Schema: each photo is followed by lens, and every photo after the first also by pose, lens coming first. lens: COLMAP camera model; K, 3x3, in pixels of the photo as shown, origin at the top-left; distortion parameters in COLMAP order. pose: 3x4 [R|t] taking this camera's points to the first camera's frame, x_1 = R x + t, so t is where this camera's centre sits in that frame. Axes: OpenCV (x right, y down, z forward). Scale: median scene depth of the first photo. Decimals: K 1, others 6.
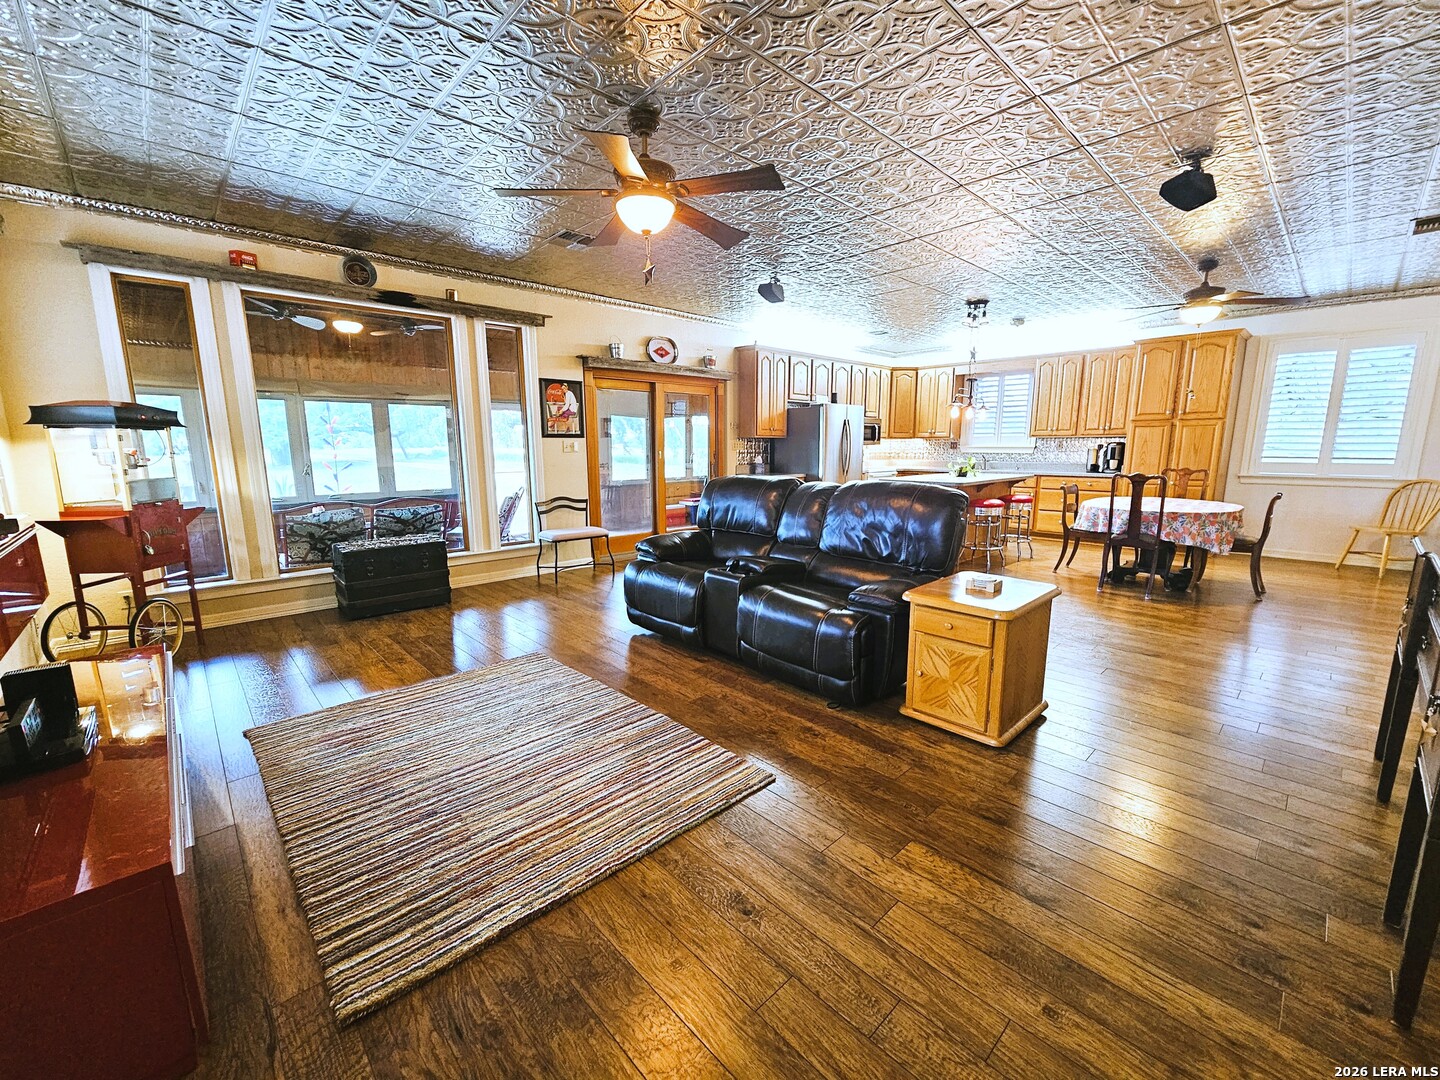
lens RADIAL K [[587.7, 0, 720.3], [0, 587.7, 545.0], [0, 0, 1]] dist [-0.003193, 0.000633]
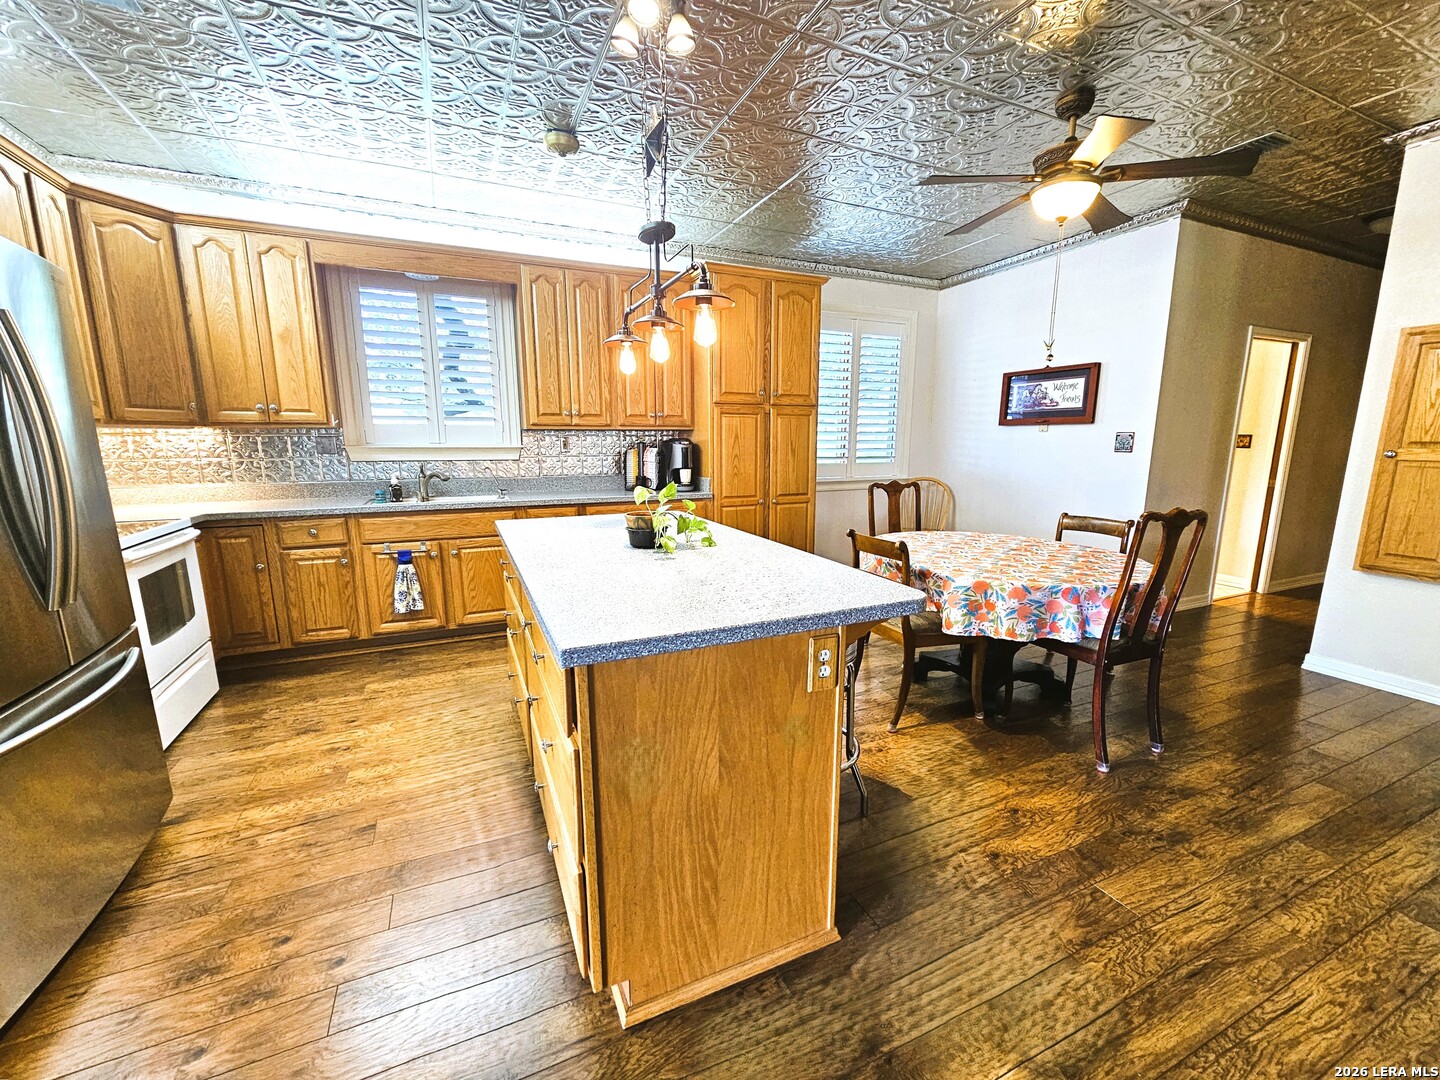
lens RADIAL K [[587.7, 0, 722.7], [0, 587.7, 542.5], [0, 0, 1]] dist [-0.003193, 0.000633]
pose [[0.324560, -0.164397, 0.931469, 0.119055], [0.155621, 0.980641, 0.118851, -0.136882], [-0.932975, 0.106382, 0.343860, 0.769769]]
